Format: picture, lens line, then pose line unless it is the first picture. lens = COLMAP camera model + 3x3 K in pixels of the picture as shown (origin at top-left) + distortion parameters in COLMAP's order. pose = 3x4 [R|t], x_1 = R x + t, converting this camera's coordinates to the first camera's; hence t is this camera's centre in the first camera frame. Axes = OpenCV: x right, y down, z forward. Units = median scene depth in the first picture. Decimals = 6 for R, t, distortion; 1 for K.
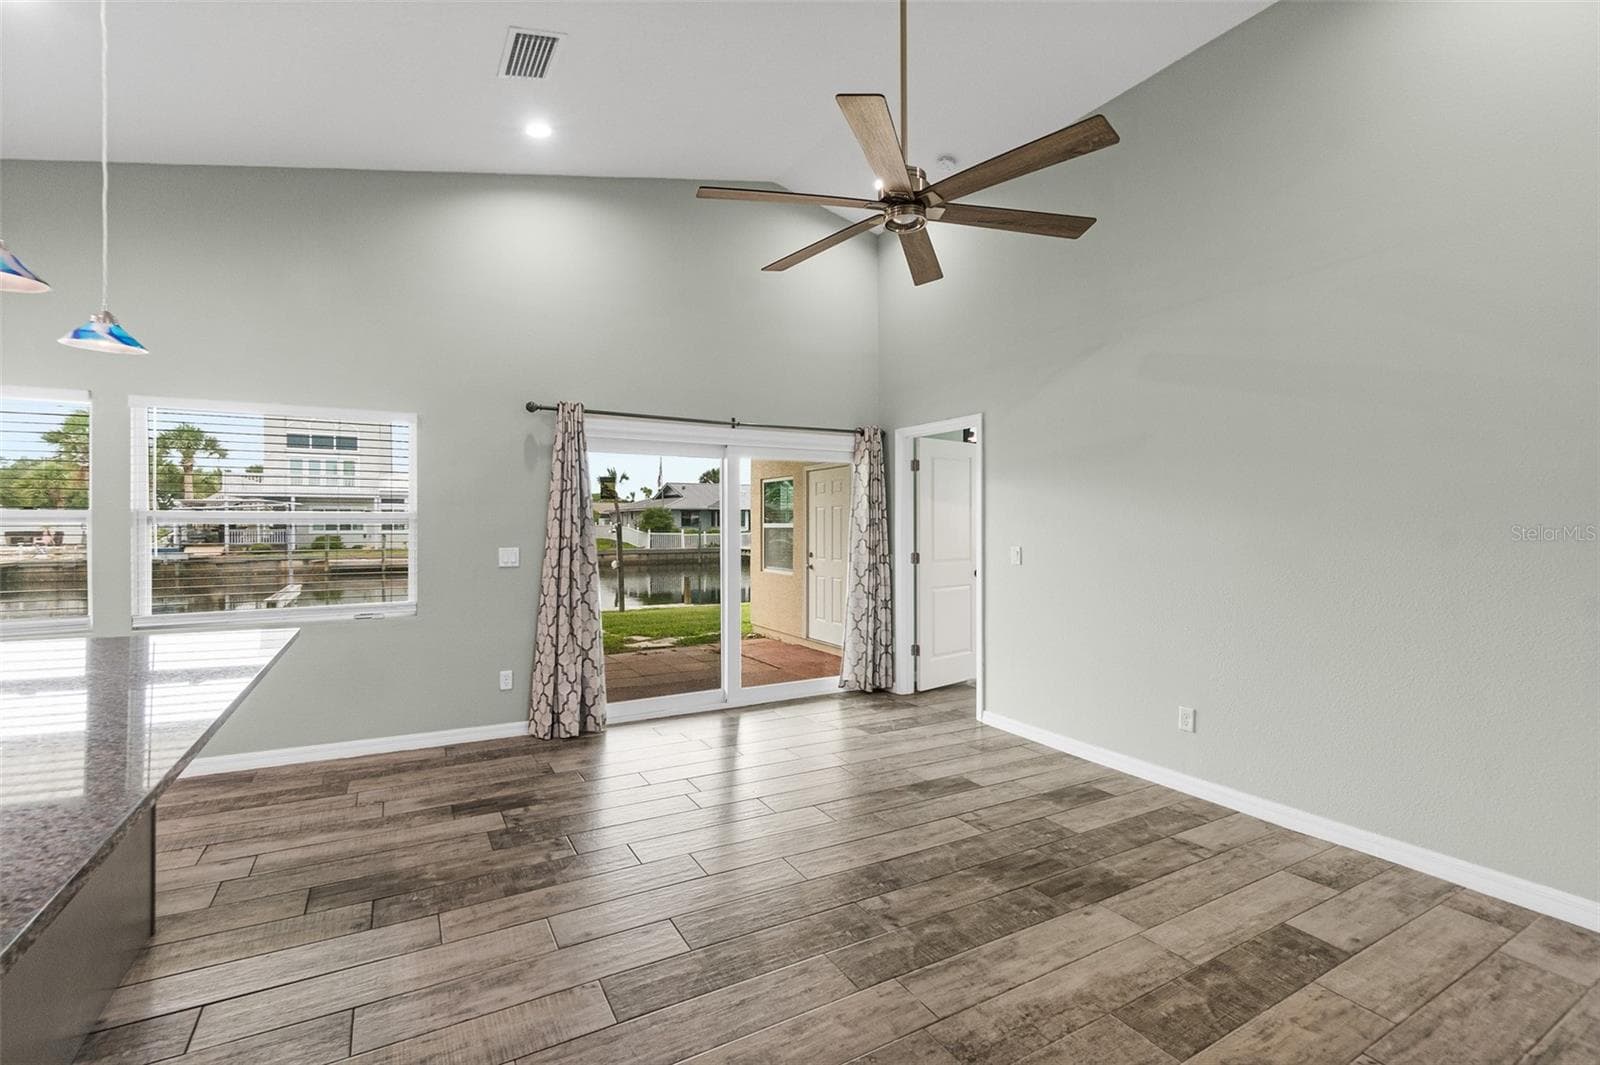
lens RADIAL K [[708.6, 0, 796.5], [0, 708.6, 522.5], [0, 0, 1]] dist [-0.004975, 0.000960]
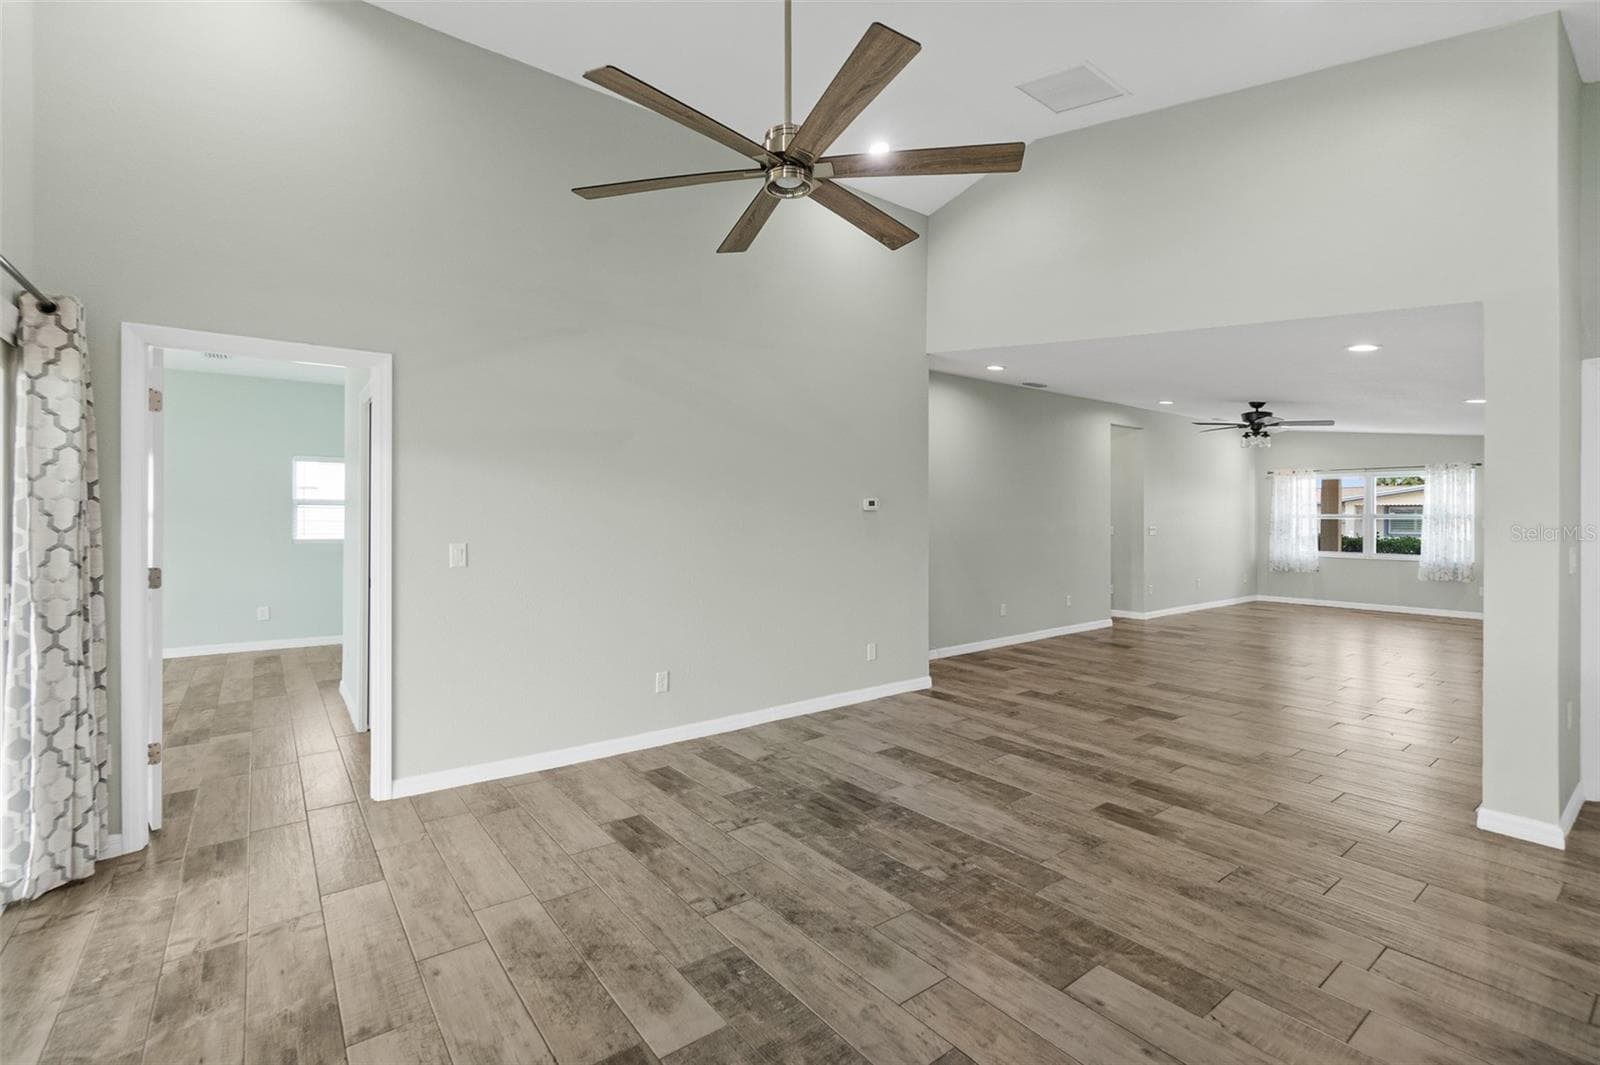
lens RADIAL K [[708.6, 0, 790.6], [0, 708.6, 511.5], [0, 0, 1]] dist [-0.004975, 0.000960]
pose [[-0.129641, 0.004492, 0.991551, -0.767697], [-0.007488, 0.999957, -0.005509, 0.001339], [-0.991533, -0.008139, -0.129601, 1.133266]]
